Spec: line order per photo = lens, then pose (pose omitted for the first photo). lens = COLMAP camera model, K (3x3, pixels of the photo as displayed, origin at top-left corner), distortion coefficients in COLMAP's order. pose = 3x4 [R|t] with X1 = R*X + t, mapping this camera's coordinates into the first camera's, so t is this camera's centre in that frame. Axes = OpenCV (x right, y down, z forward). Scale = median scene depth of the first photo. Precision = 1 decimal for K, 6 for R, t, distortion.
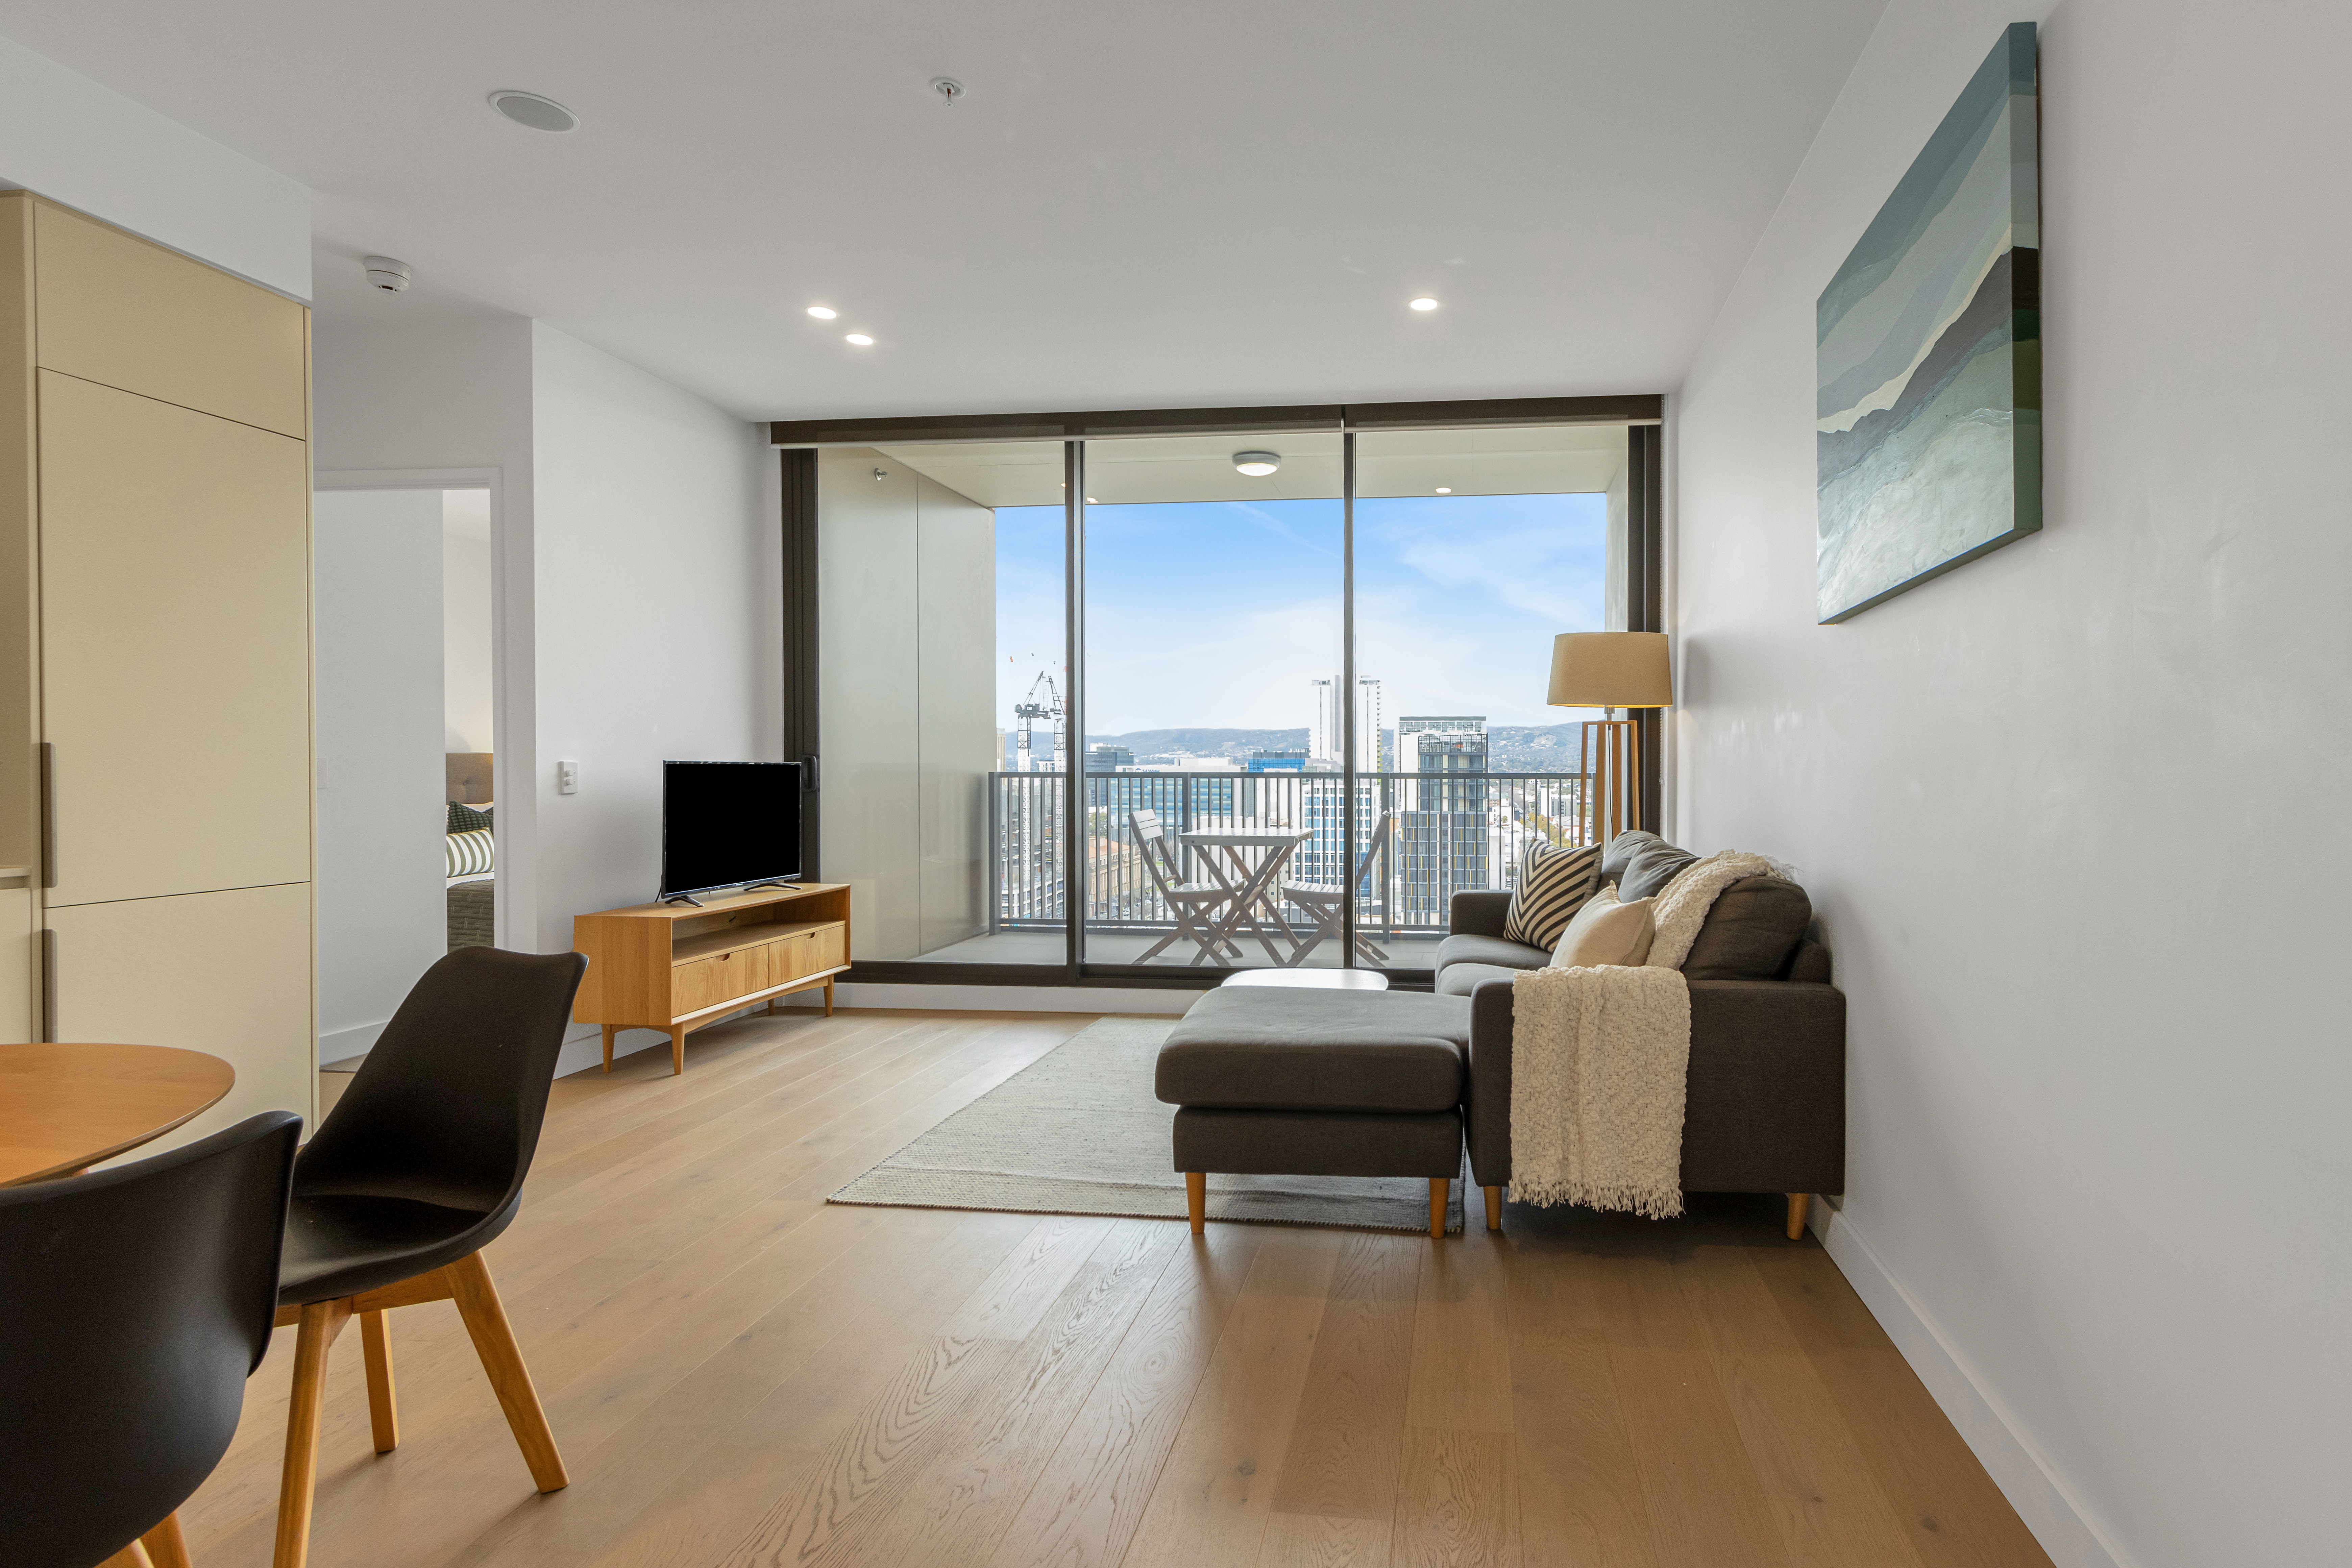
lens RADIAL K [[1189.9, 0, 1350.4], [0, 1189.9, 785.8], [0, 0, 1]] dist [0.005671, -0.004221]
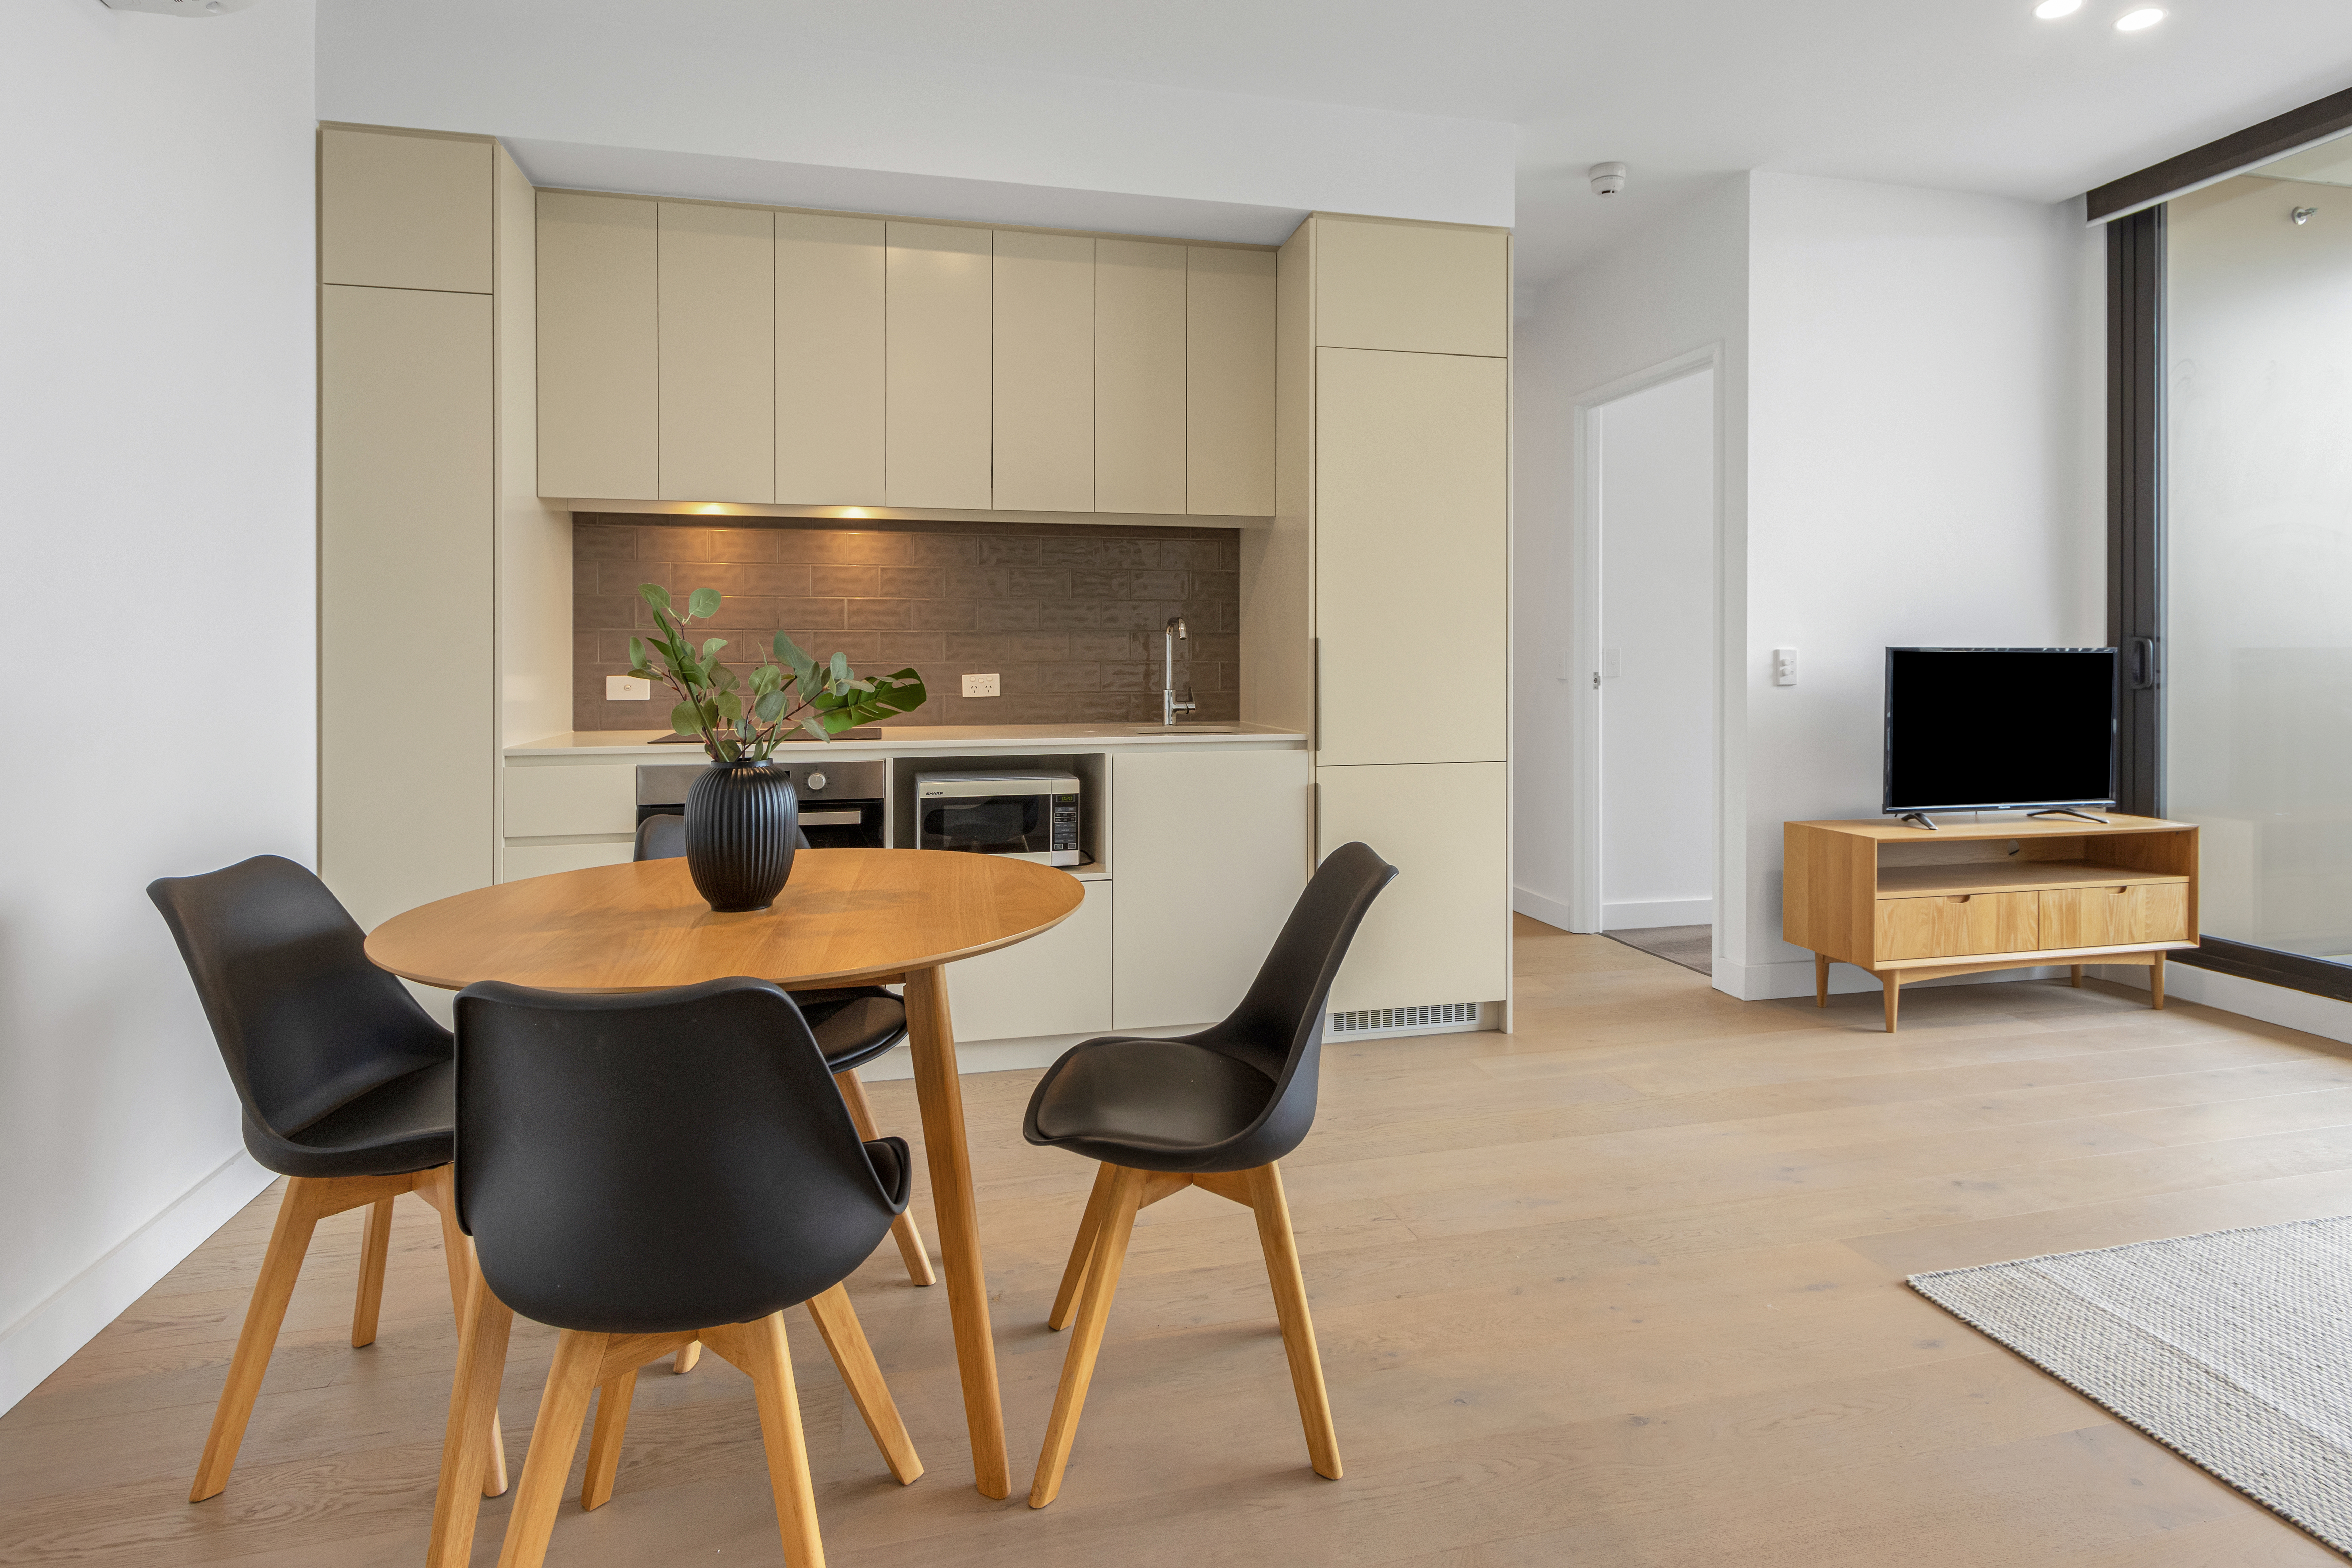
lens RADIAL K [[1234.5, 0, 1154.7], [0, 1234.5, 665.4], [0, 0, 1]] dist [0.002465, -0.000101]
pose [[0.332641, 0.003647, -0.943047, 0.063179], [-0.011629, 0.999932, -0.000235, -0.002314], [0.942982, 0.011045, 0.332661, 0.243536]]
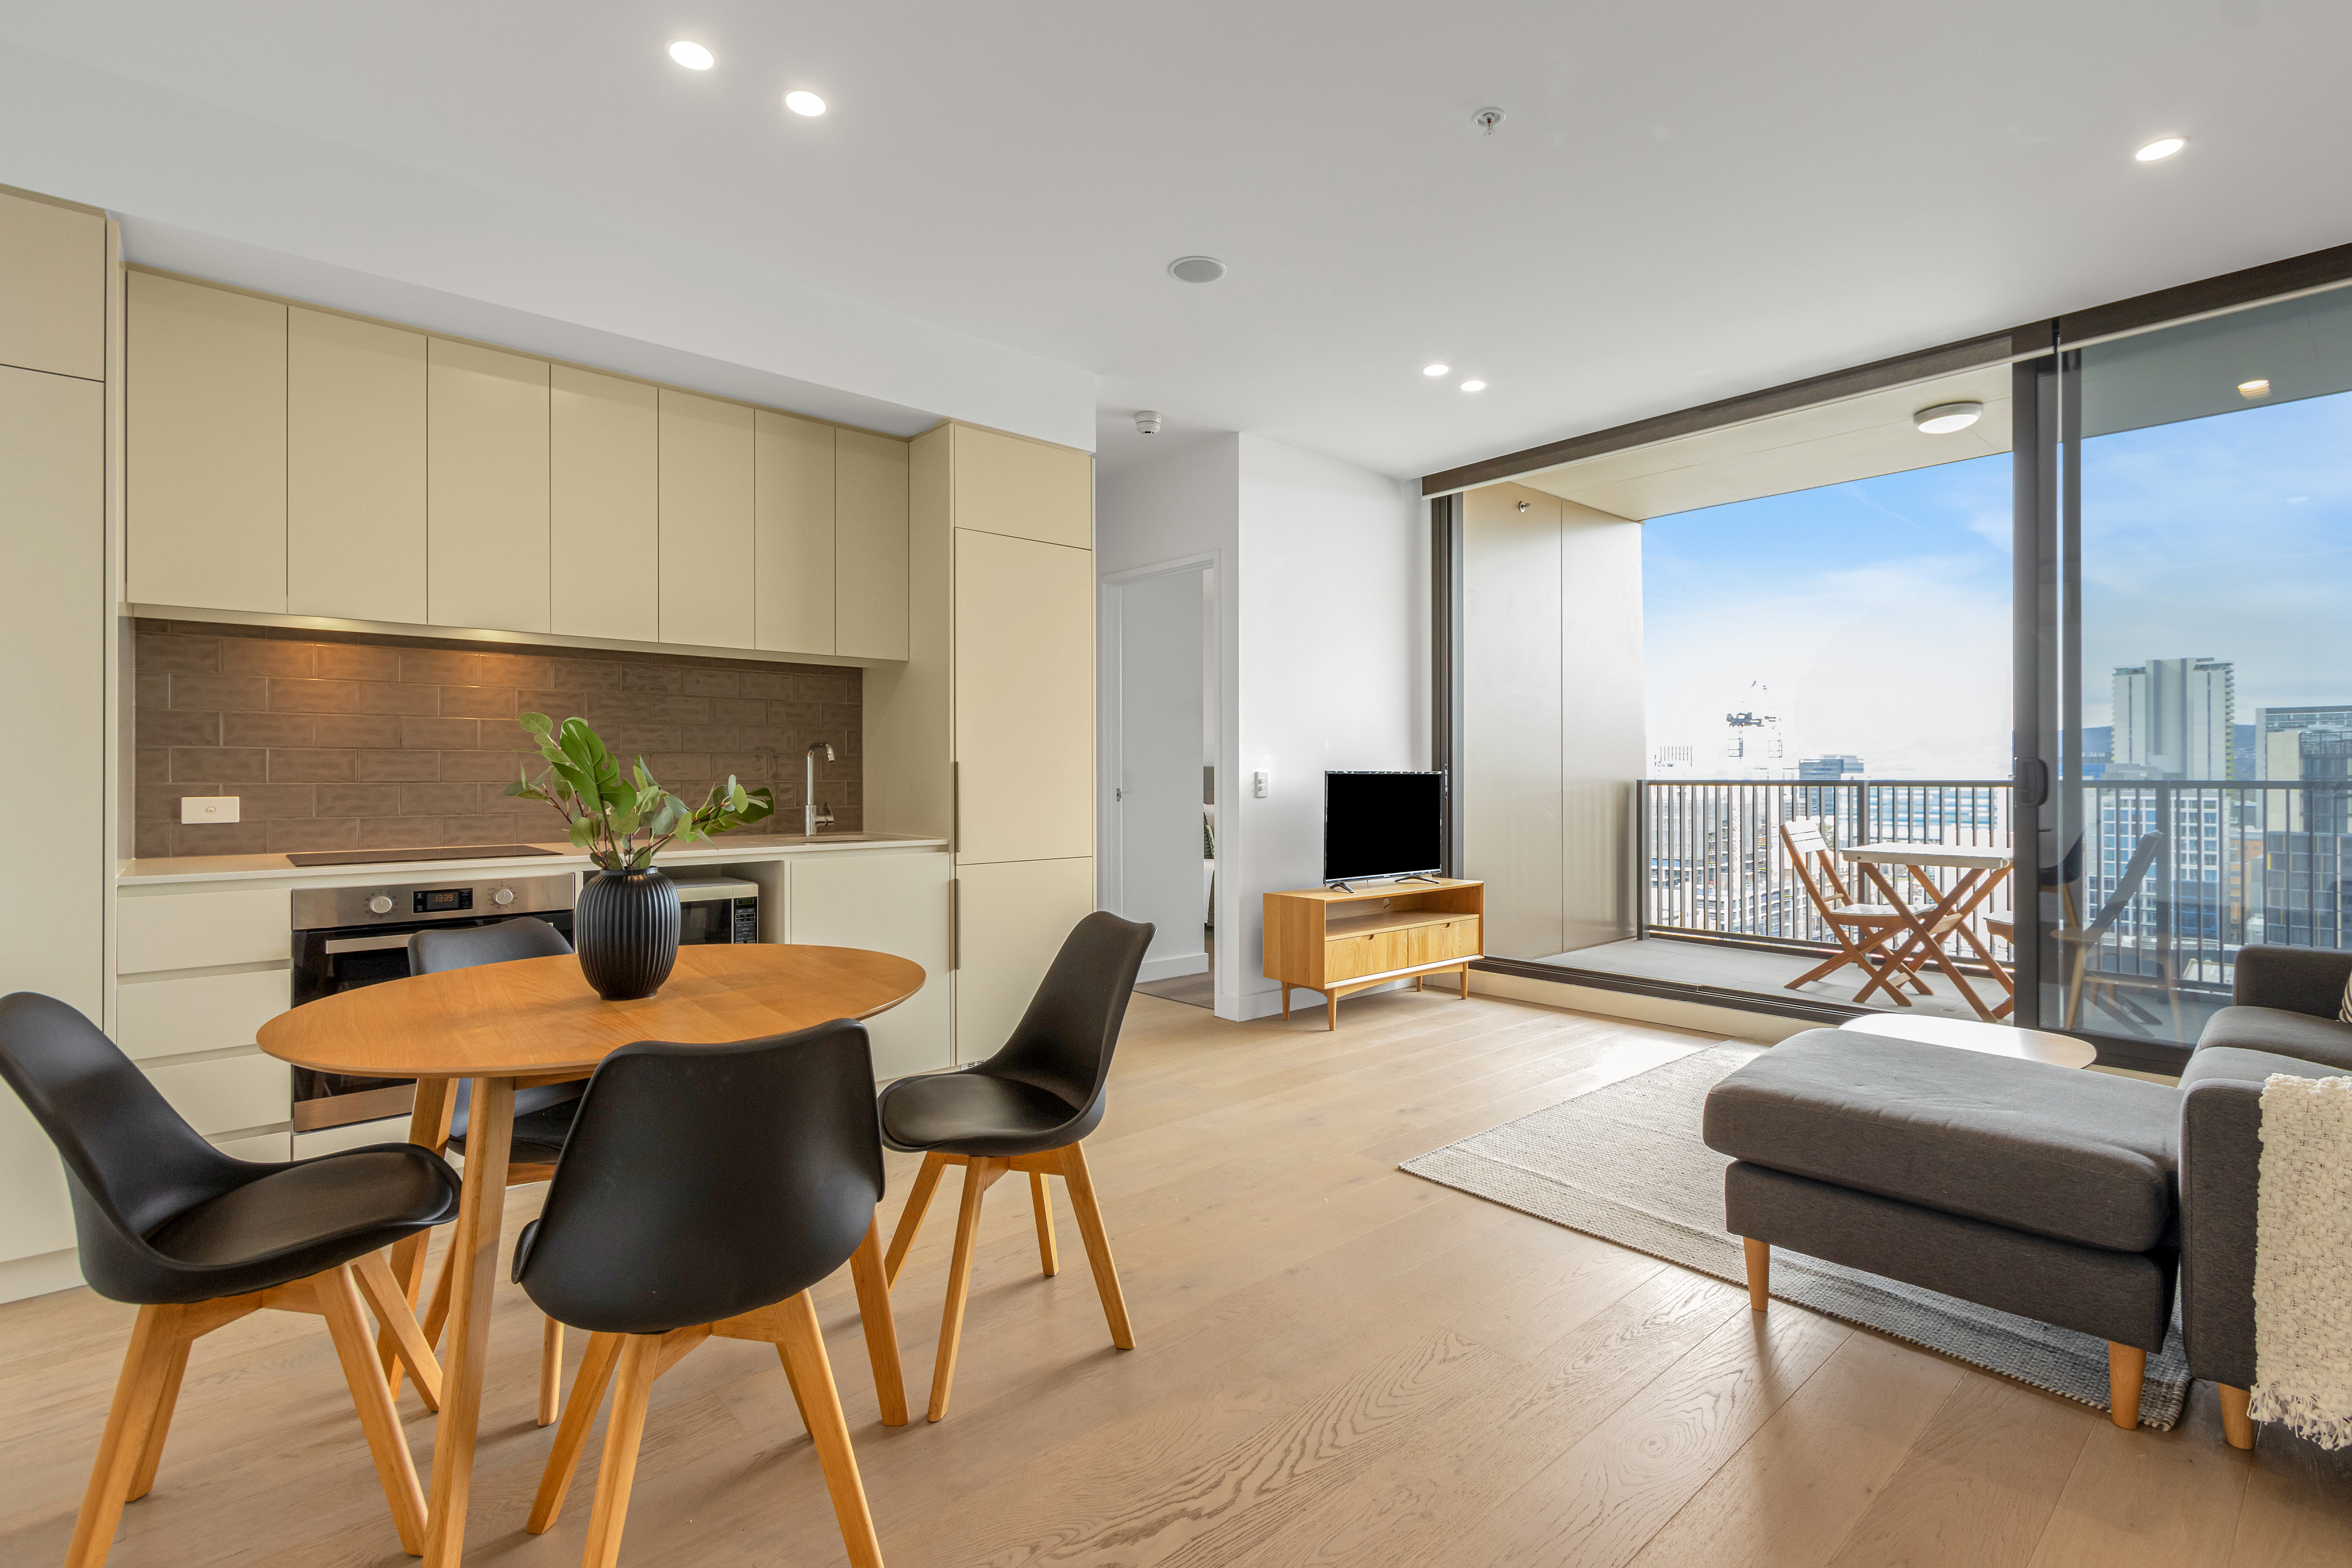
lens RADIAL K [[1087.8, 0, 1165.7], [0, 1087.8, 779.4], [0, 0, 1]] dist [0.002378, -0.001544]
pose [[0.731507, -0.001382, -0.681832, 0.063525], [-0.007198, 0.999927, -0.009749, 0.000026], [0.681796, 0.012039, 0.731443, 0.077846]]
